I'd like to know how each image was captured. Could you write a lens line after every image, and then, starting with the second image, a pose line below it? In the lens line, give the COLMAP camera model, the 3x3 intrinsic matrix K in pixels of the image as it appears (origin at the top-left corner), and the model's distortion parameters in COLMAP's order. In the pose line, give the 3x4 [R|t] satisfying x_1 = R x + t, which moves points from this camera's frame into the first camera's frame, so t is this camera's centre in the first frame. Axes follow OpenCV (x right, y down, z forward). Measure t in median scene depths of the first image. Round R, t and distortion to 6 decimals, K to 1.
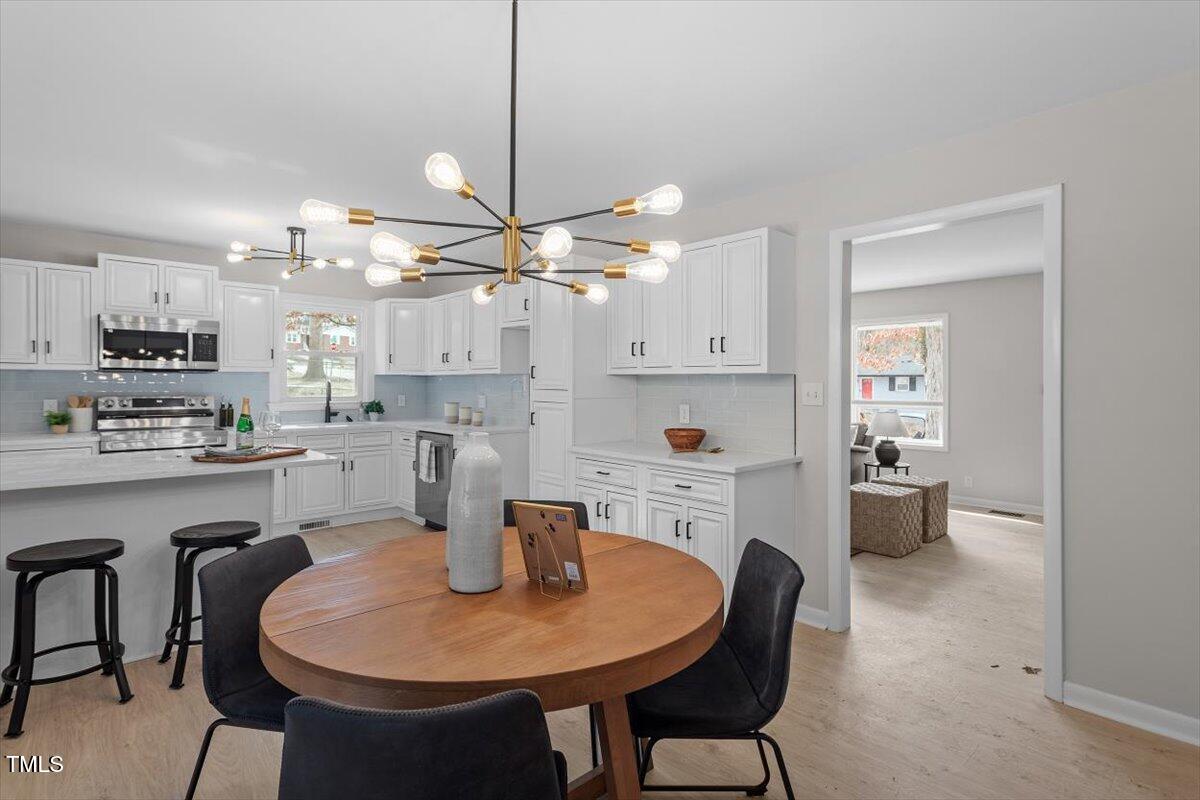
lens RADIAL K [[573.9, 0, 595.5], [0, 573.9, 383.5], [0, 0, 1]] dist [0.000445, -0.000773]
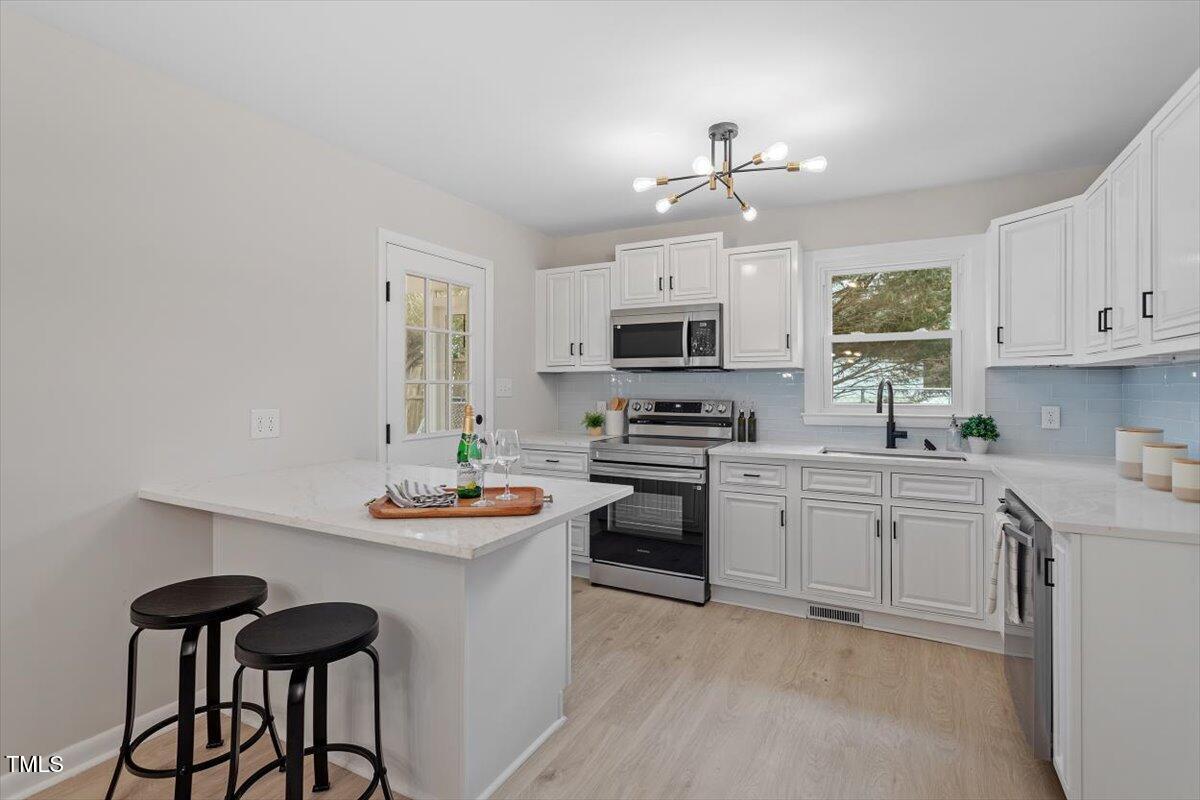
lens RADIAL K [[580.9, 0, 601.2], [0, 580.9, 386.1], [0, 0, 1]] dist [0.005961, 0.001913]
pose [[0.338930, -0.003748, -0.940804, 0.014201], [0.001598, 0.999993, -0.003408, 0.004508], [0.940810, -0.000348, 0.338933, 0.611342]]
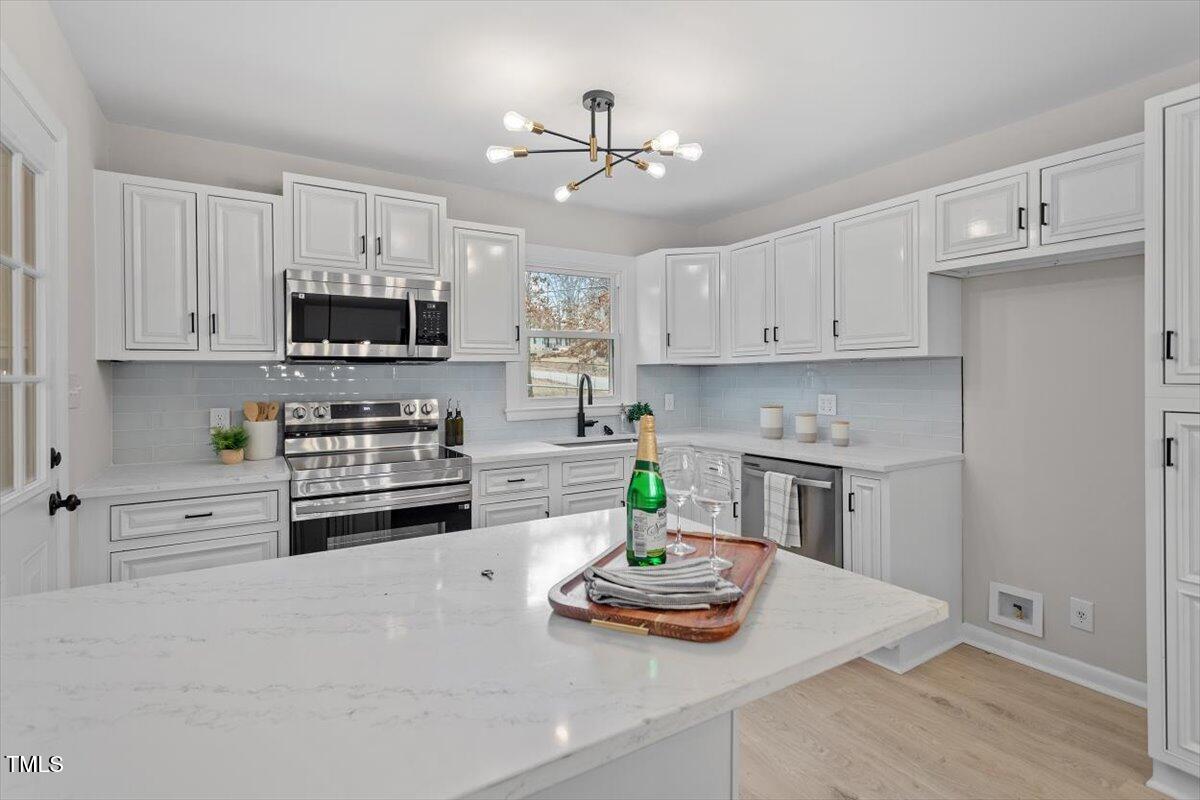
lens RADIAL K [[580.9, 0, 610.3], [0, 580.9, 377.7], [0, 0, 1]] dist [0.005961, 0.001913]
pose [[0.983114, -0.012530, -0.182567, -0.376608], [0.012679, 0.999920, -0.000350, -0.000038], [0.182556, -0.001970, 0.983193, 0.412697]]
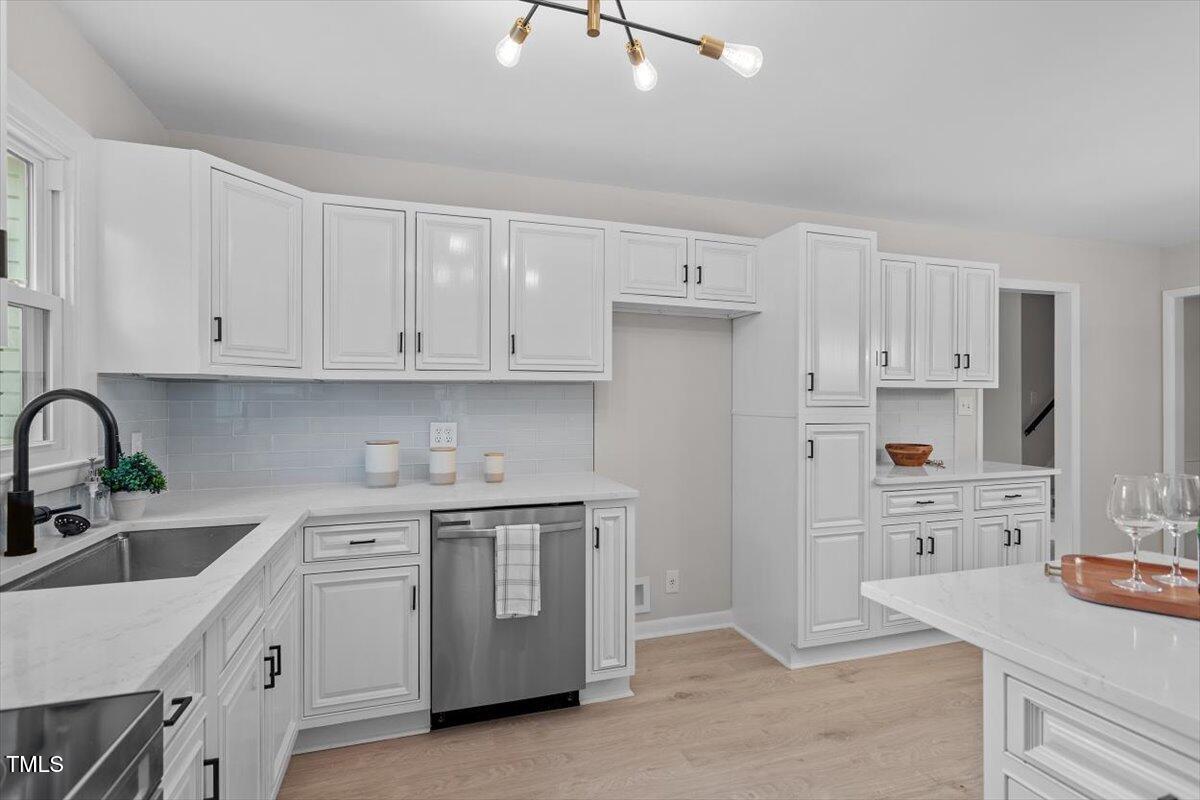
lens RADIAL K [[580.9, 0, 598.5], [0, 580.9, 403.7], [0, 0, 1]] dist [0.005961, 0.001913]
pose [[0.420234, -0.009377, 0.907367, -0.726596], [0.003291, 0.999956, 0.008810, -0.000129], [-0.907410, -0.000716, 0.420247, 0.801420]]
